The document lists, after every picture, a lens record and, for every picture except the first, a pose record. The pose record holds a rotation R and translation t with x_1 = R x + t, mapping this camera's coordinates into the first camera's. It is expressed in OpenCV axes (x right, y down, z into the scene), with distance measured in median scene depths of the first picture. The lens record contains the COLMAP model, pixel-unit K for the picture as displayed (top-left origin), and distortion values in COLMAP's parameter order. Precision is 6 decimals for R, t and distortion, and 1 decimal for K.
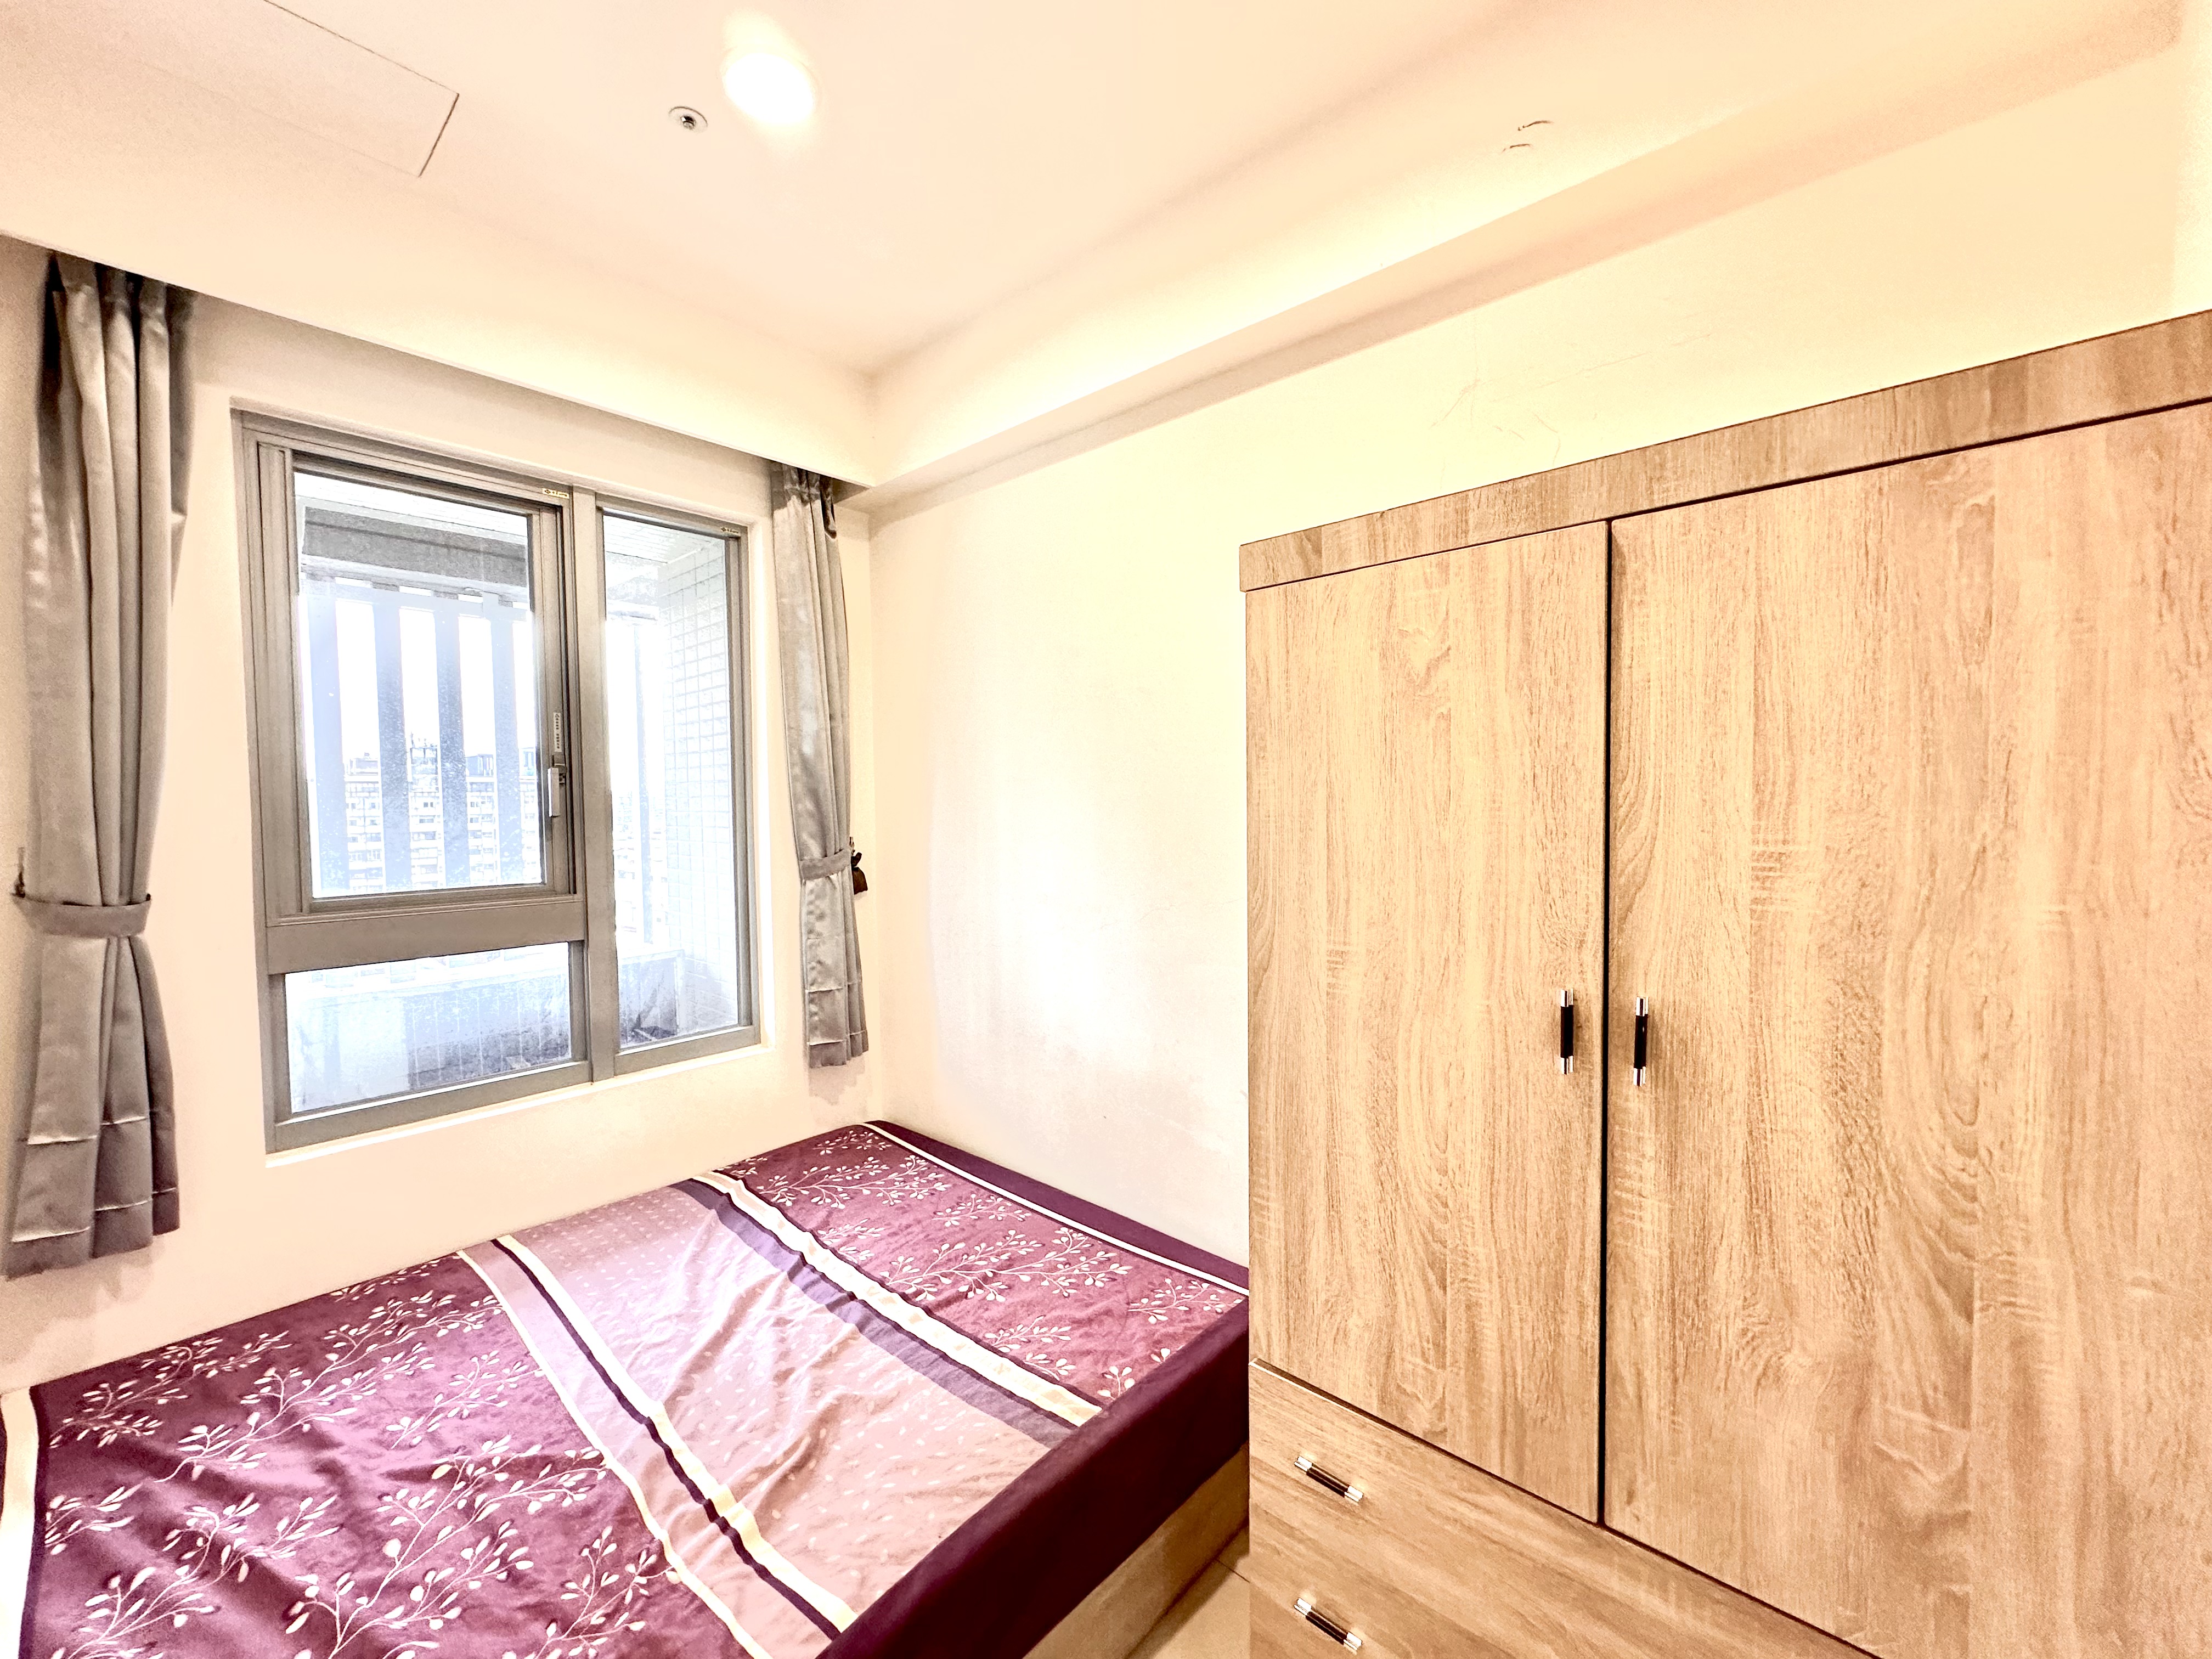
lens RADIAL K [[878.6, 0, 1101.0], [0, 878.6, 830.0], [0, 0, 1]] dist [-0.001528, -0.000222]
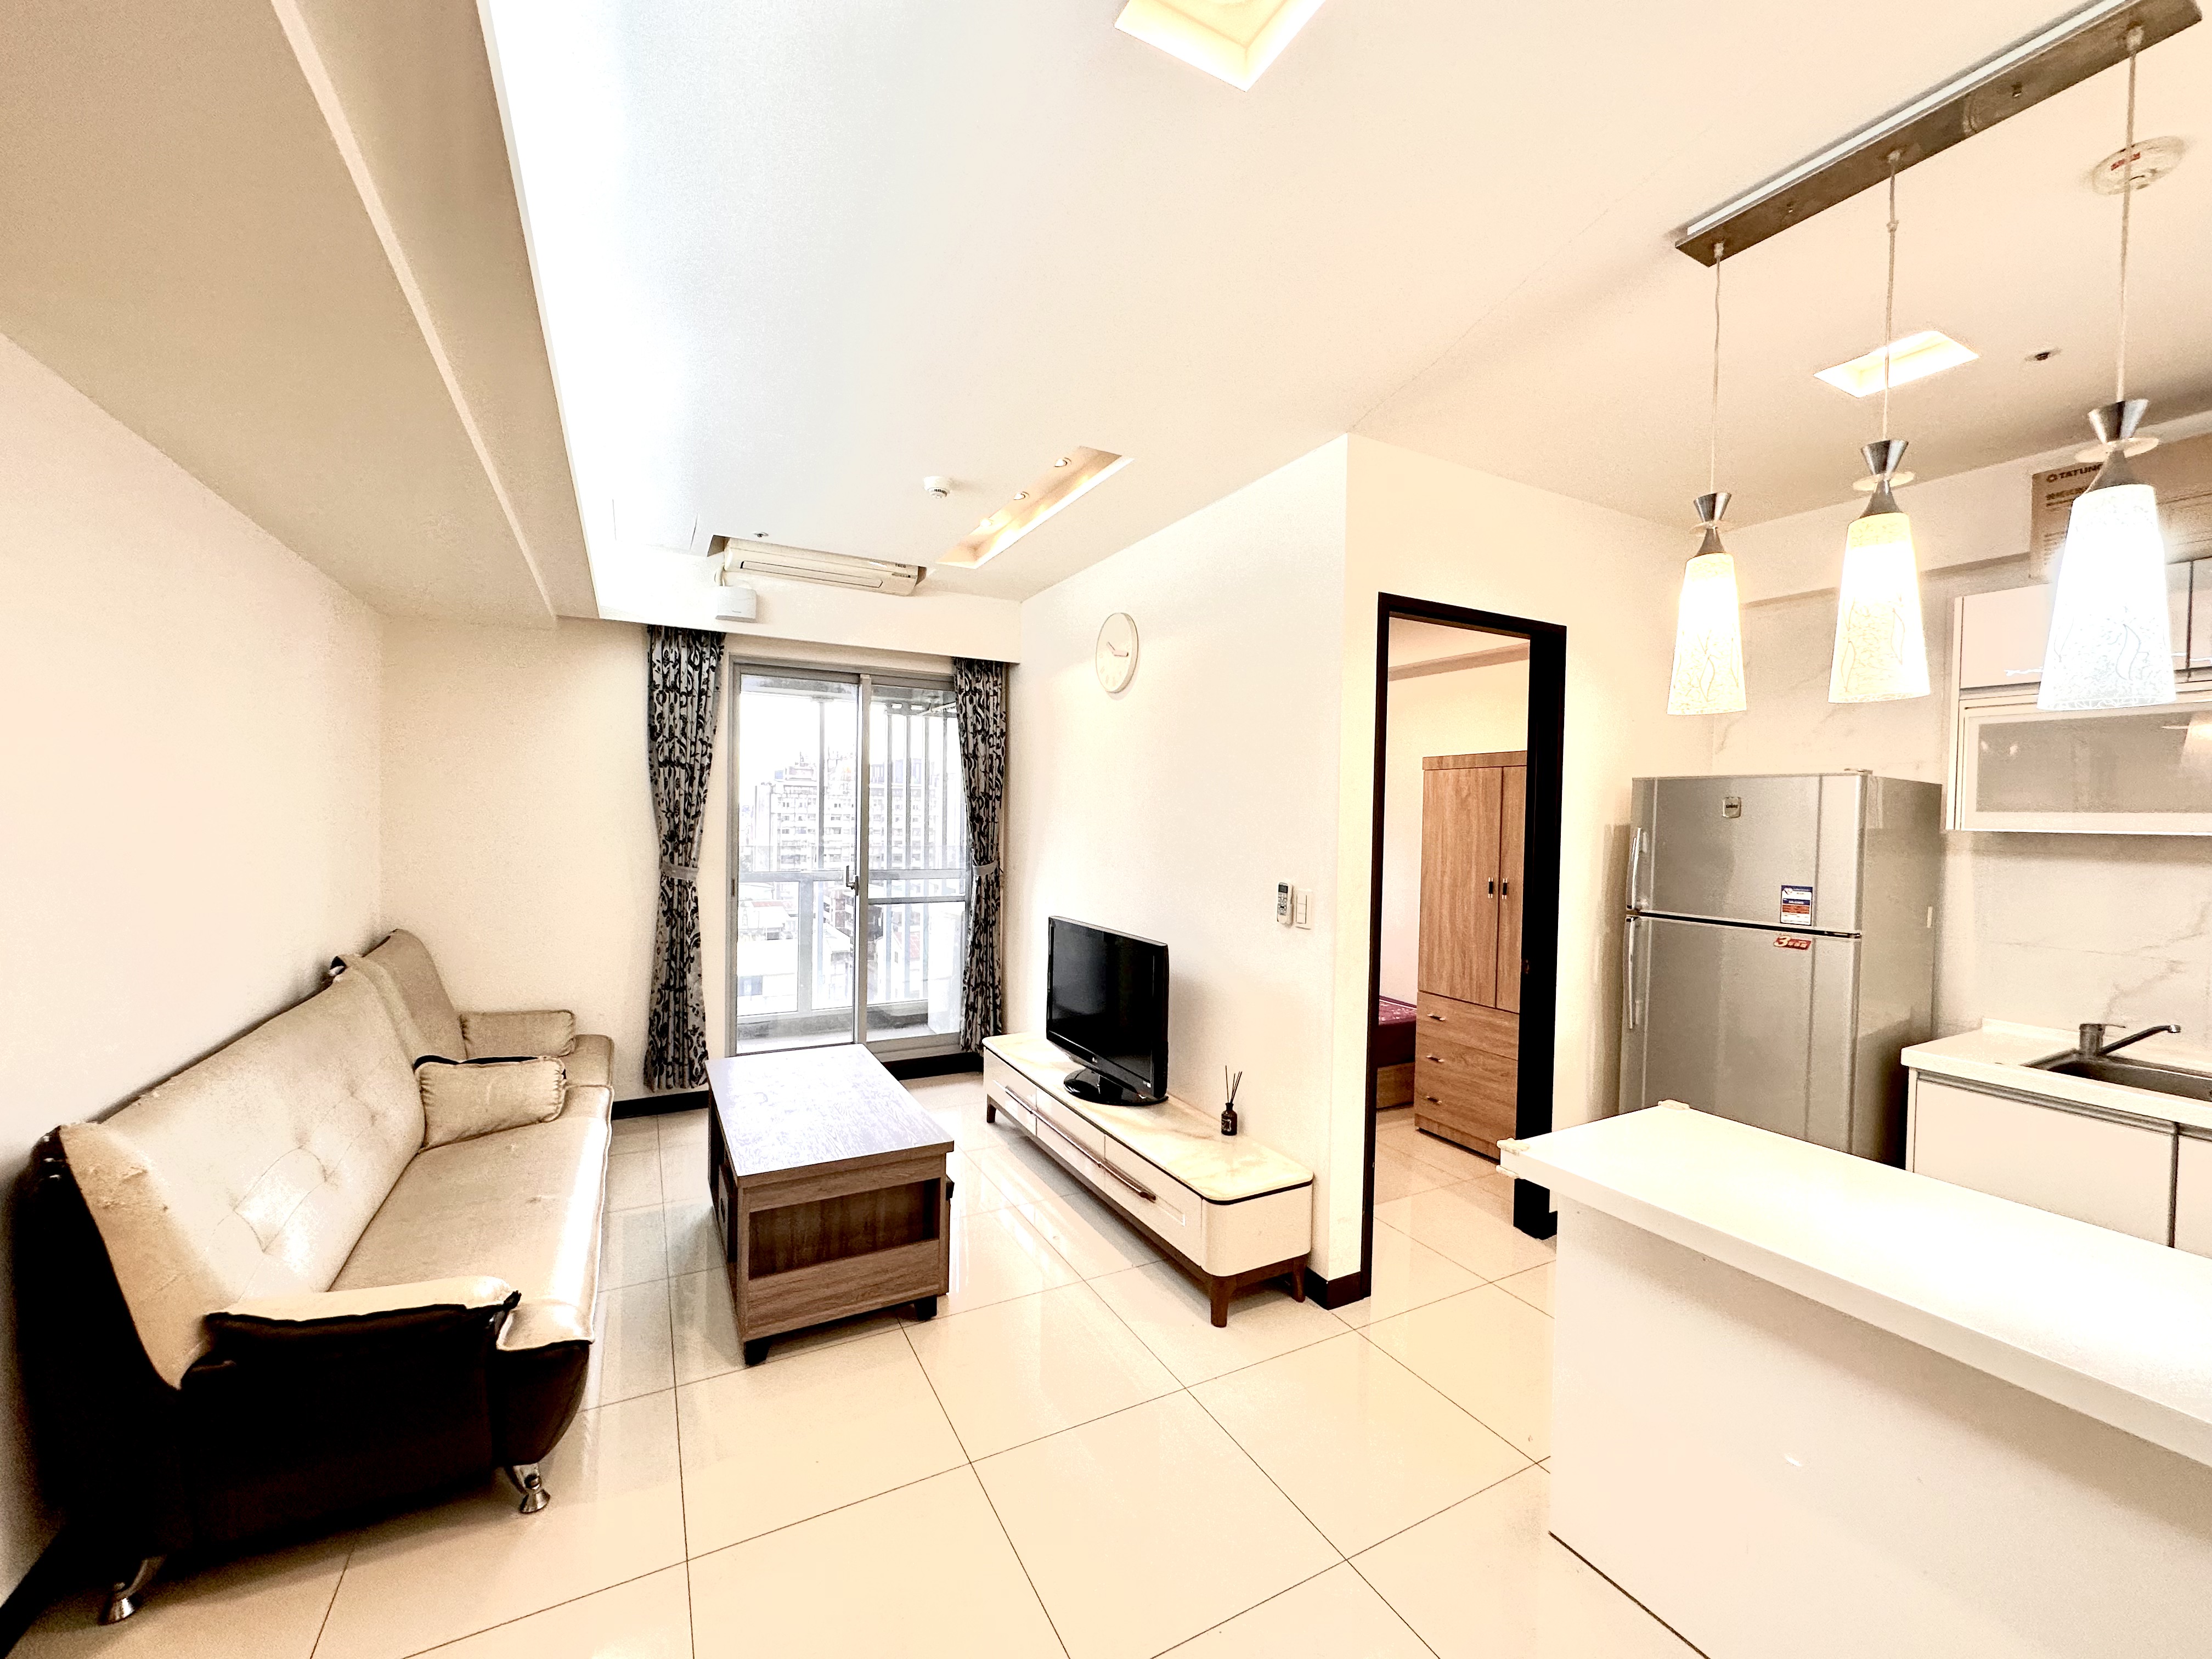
lens RADIAL K [[878.6, 0, 1101.0], [0, 878.6, 830.0], [0, 0, 1]] dist [-0.001528, -0.000222]
pose [[0.940003, 0.039113, -0.338918, 0.171002], [-0.045219, 0.998926, -0.010135, 0.072694], [0.338157, 0.024853, 0.940761, -3.152304]]
